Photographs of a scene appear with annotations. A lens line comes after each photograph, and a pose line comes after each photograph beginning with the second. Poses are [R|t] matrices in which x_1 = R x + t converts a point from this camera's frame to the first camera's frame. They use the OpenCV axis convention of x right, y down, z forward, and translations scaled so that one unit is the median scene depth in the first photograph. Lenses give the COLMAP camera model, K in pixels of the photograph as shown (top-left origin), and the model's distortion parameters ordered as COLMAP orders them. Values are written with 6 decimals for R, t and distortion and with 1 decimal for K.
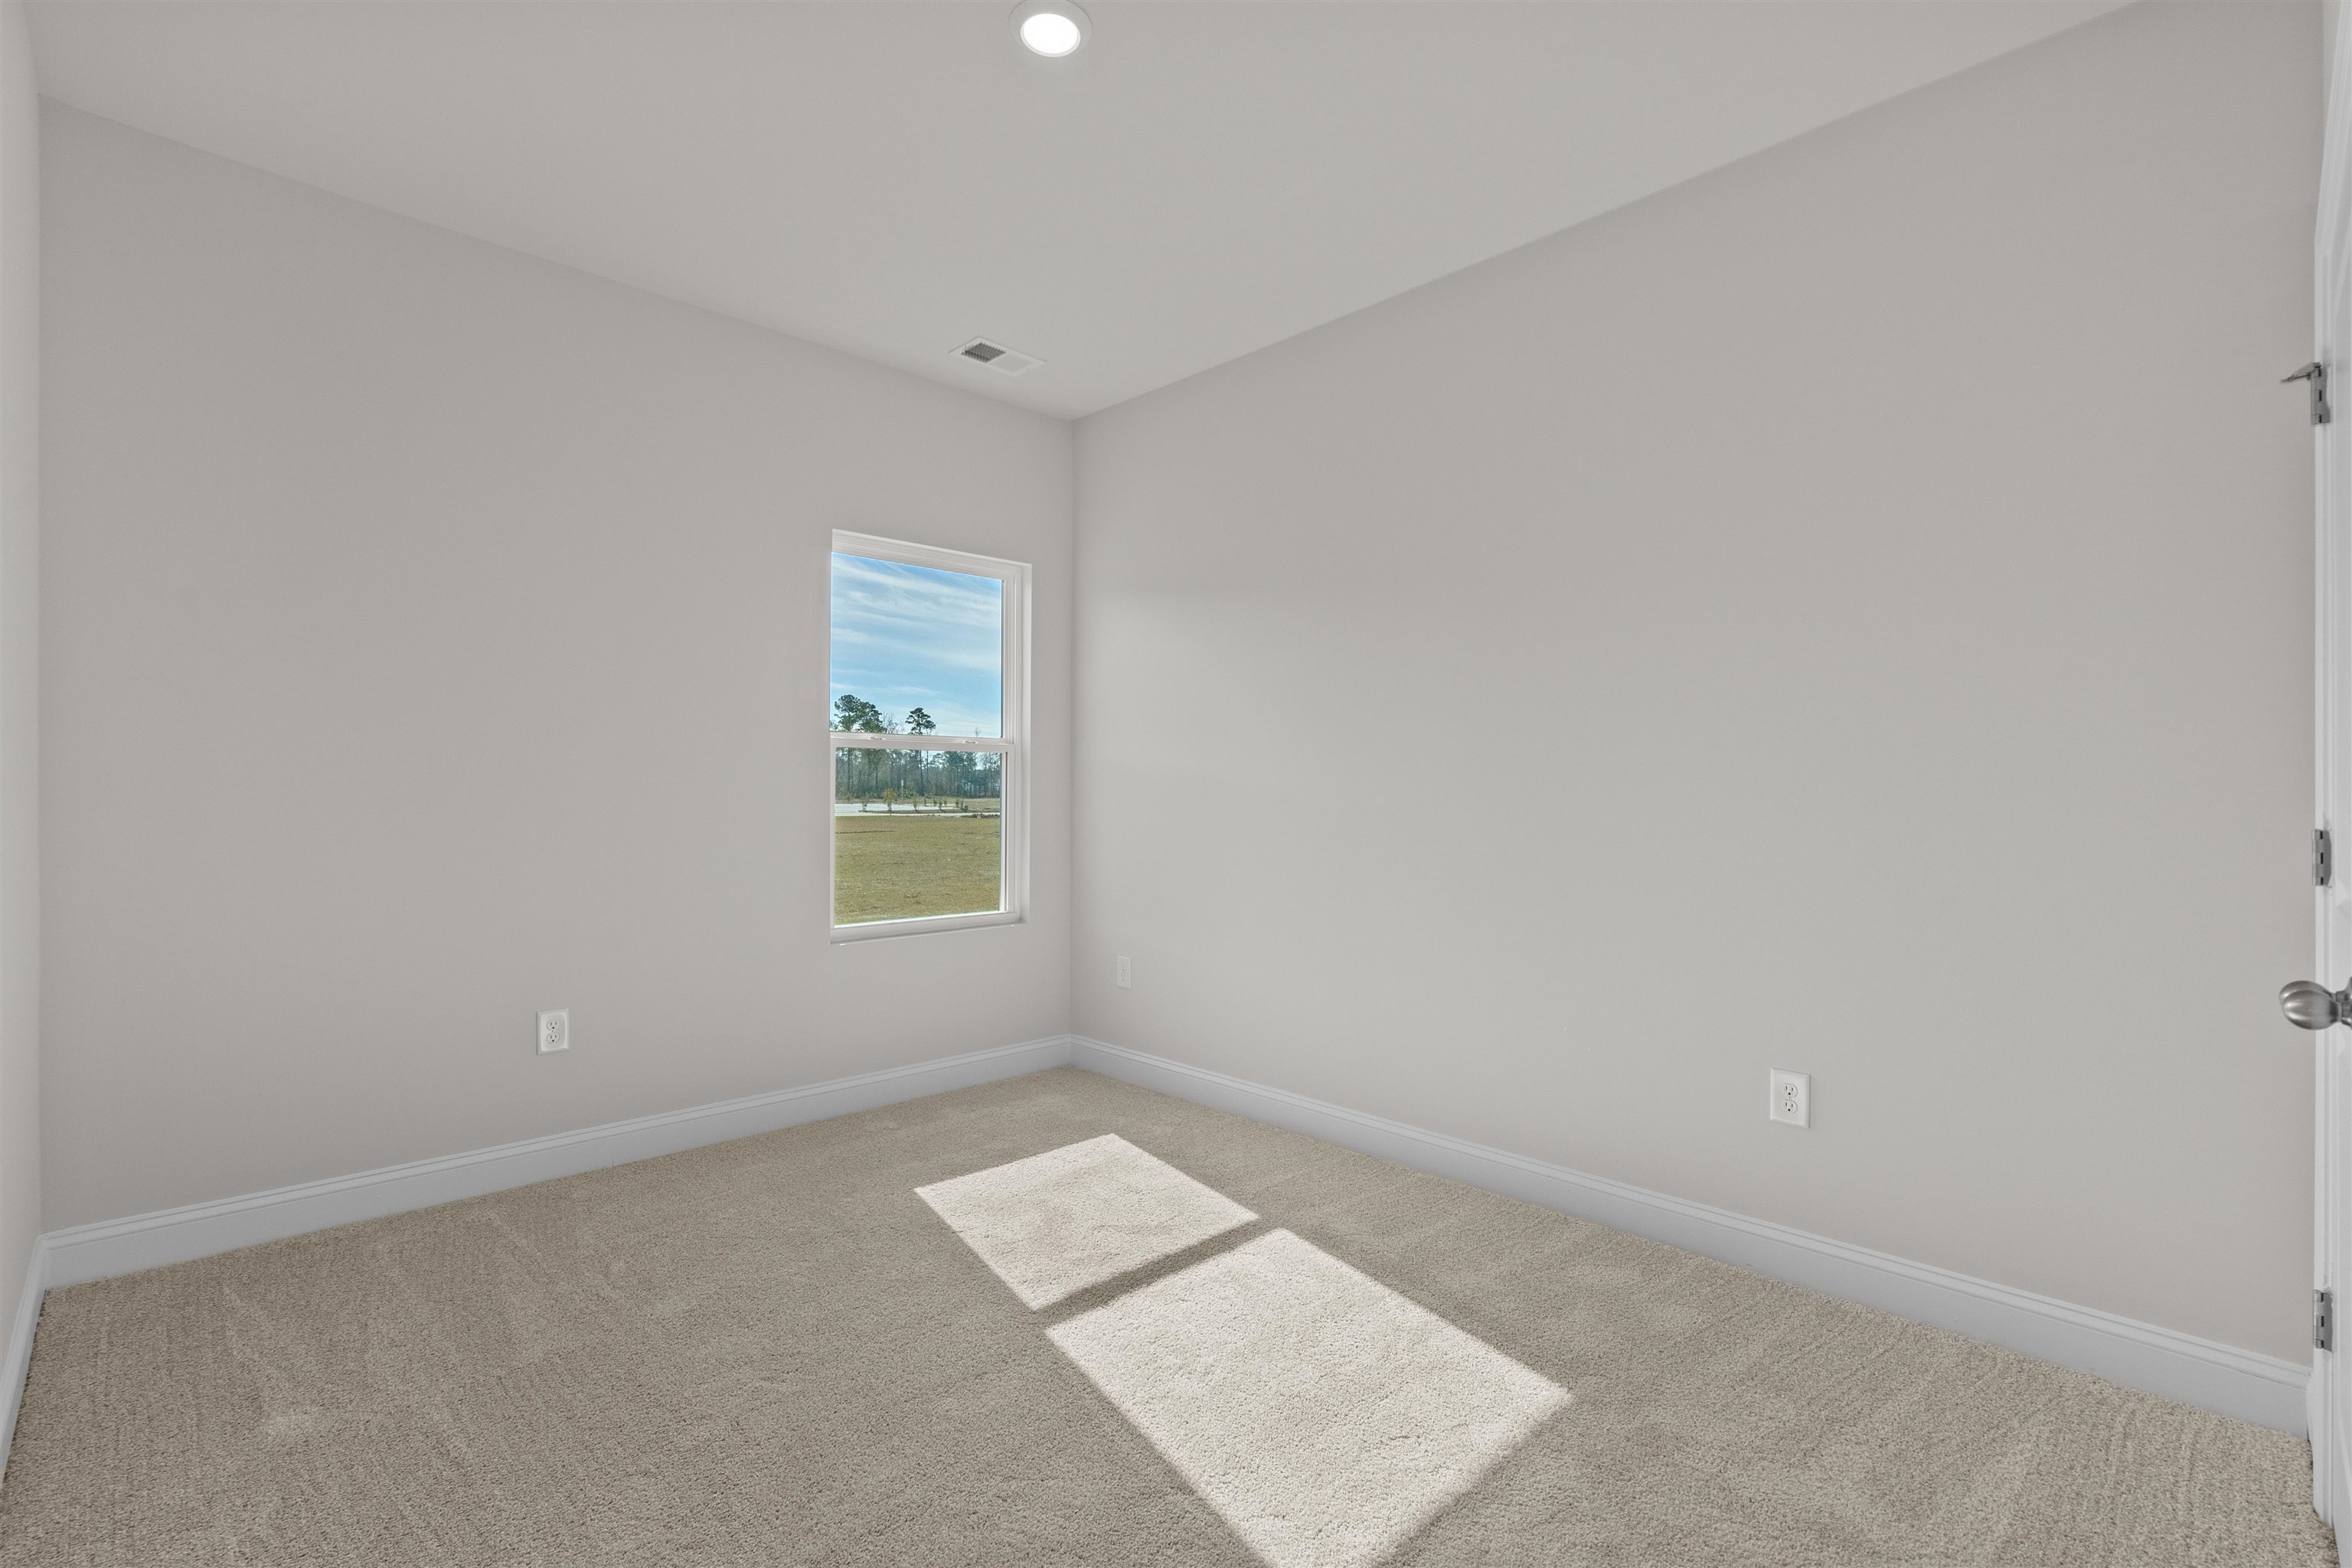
lens RADIAL K [[1070.4, 0, 1176.2], [0, 1070.4, 788.9], [0, 0, 1]] dist [-0.000350, 0.000211]
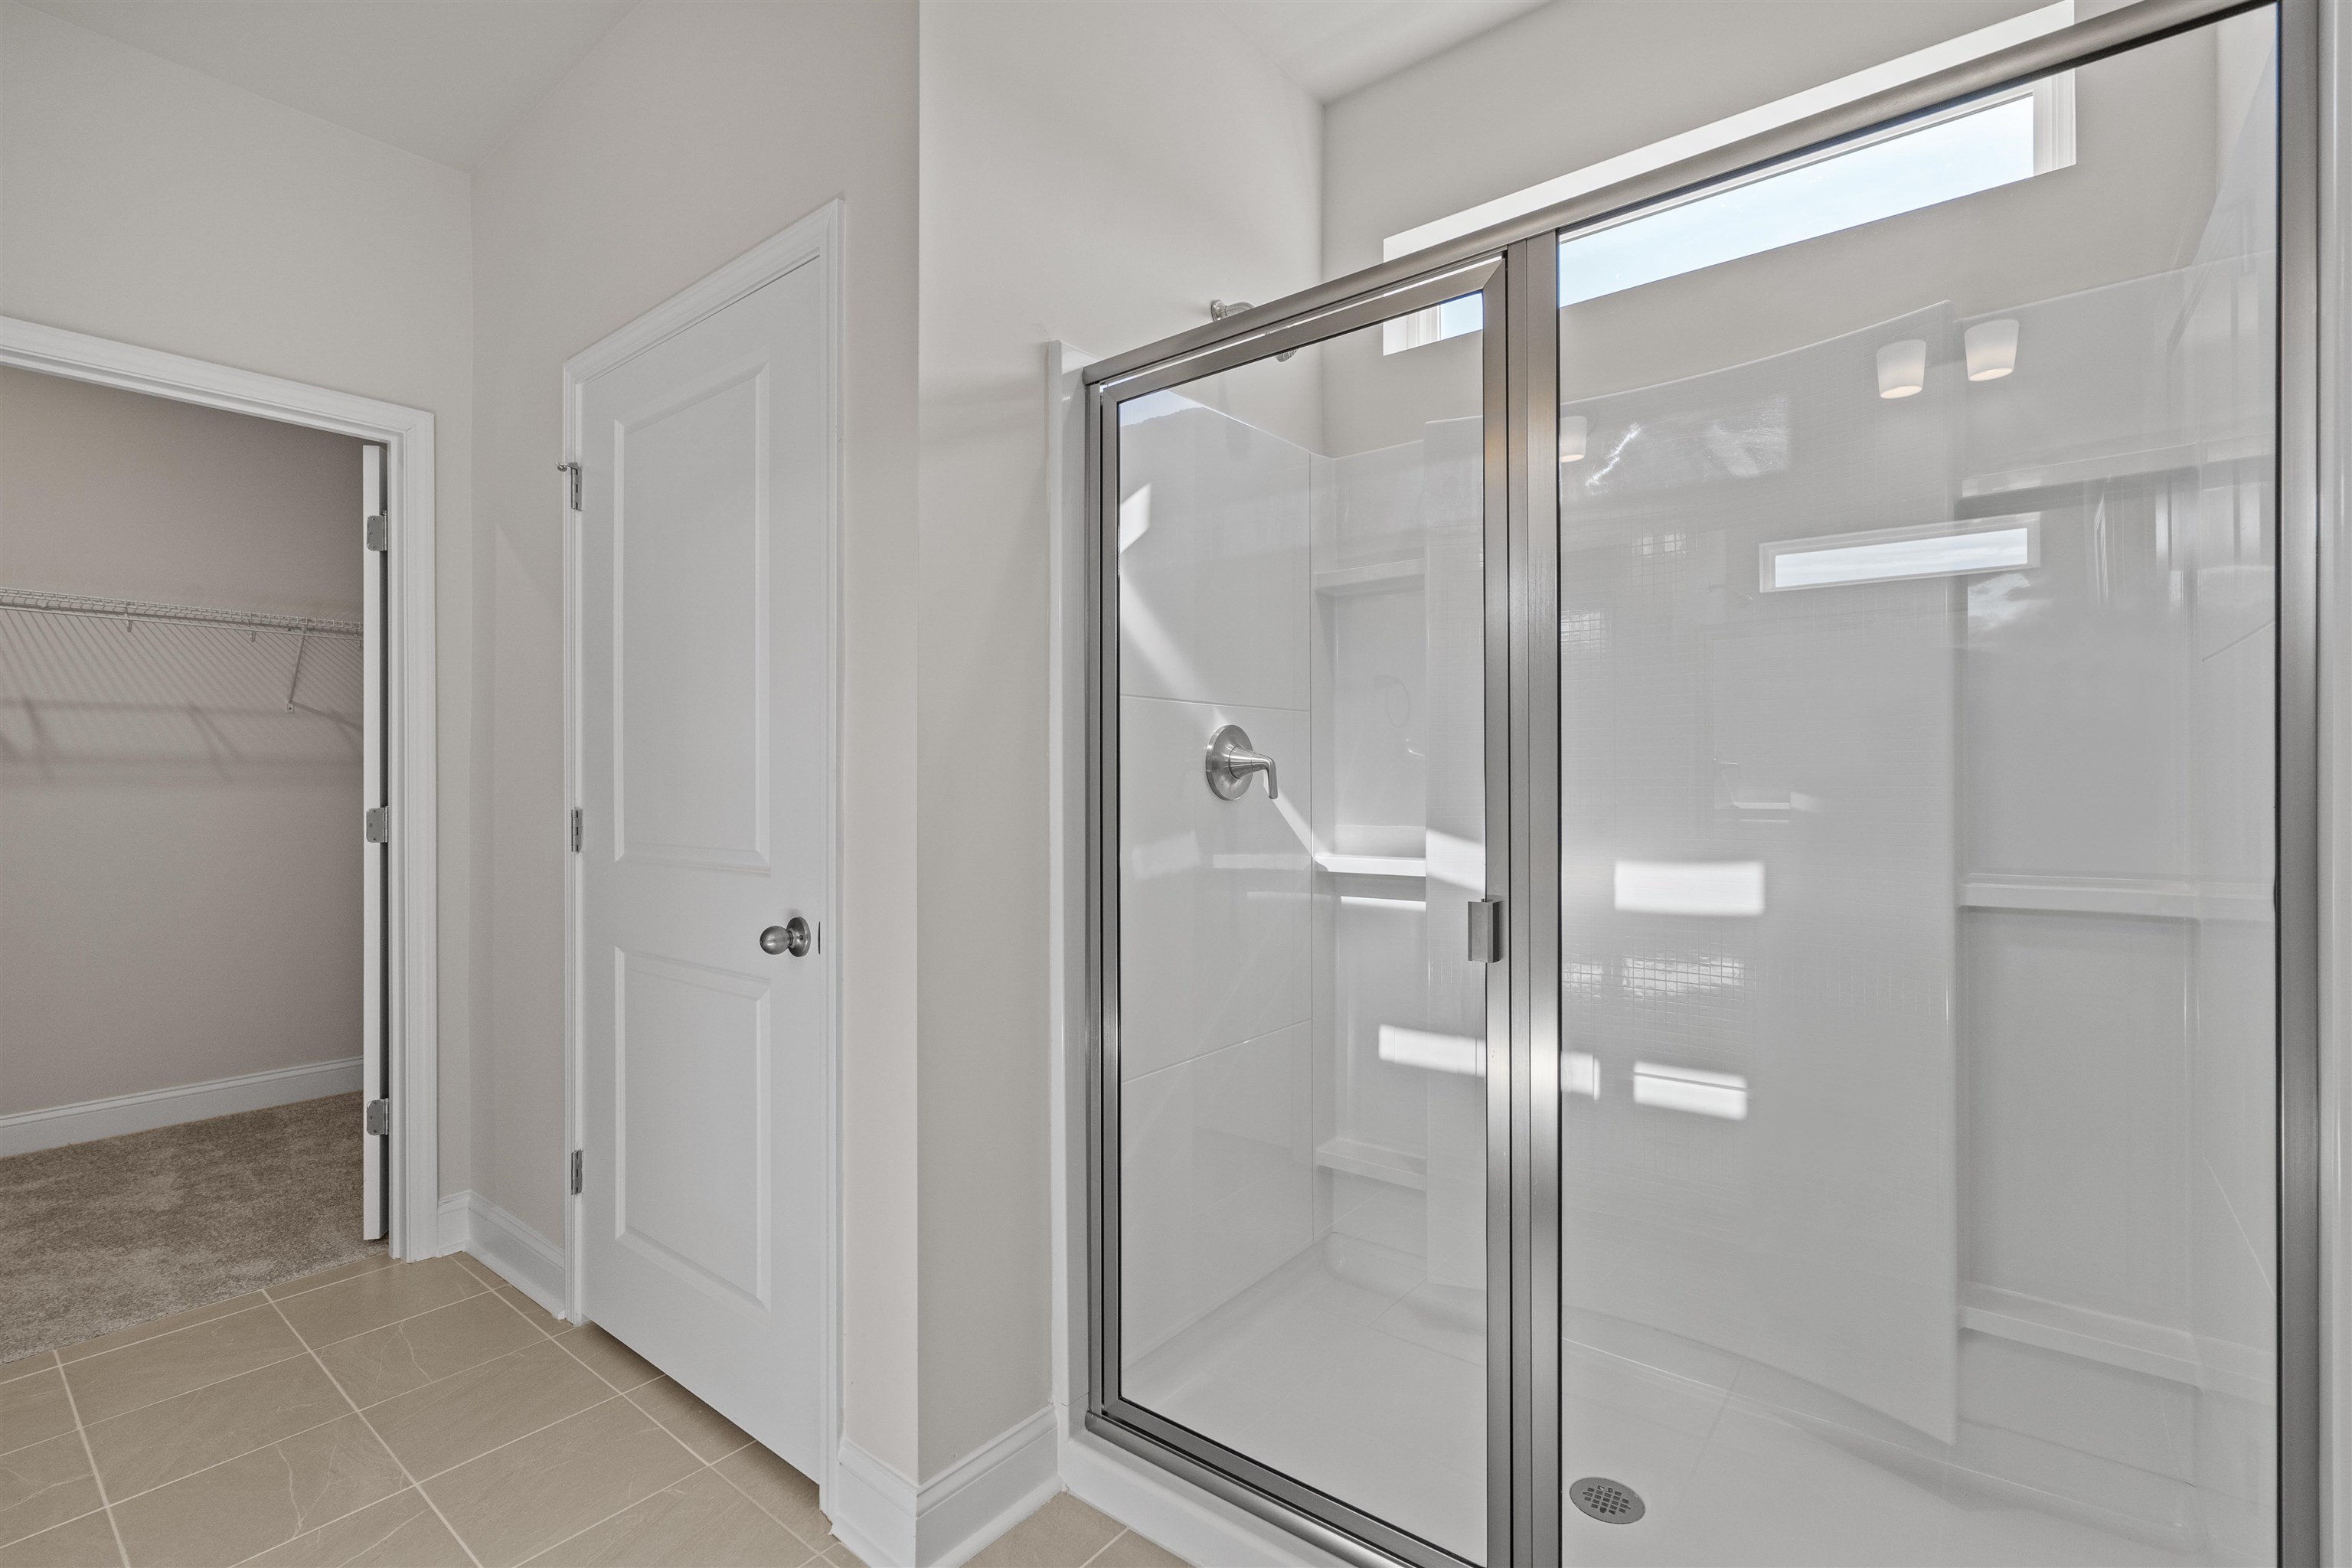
lens RADIAL K [[1070.4, 0, 1174.9], [0, 1070.4, 782.5], [0, 0, 1]] dist [-0.000350, 0.000211]
pose [[-0.118541, 0.000458, 0.992949, -0.358189], [-0.000885, 0.999999, -0.000567, 0.003471], [-0.992949, -0.000946, -0.118540, 0.411681]]
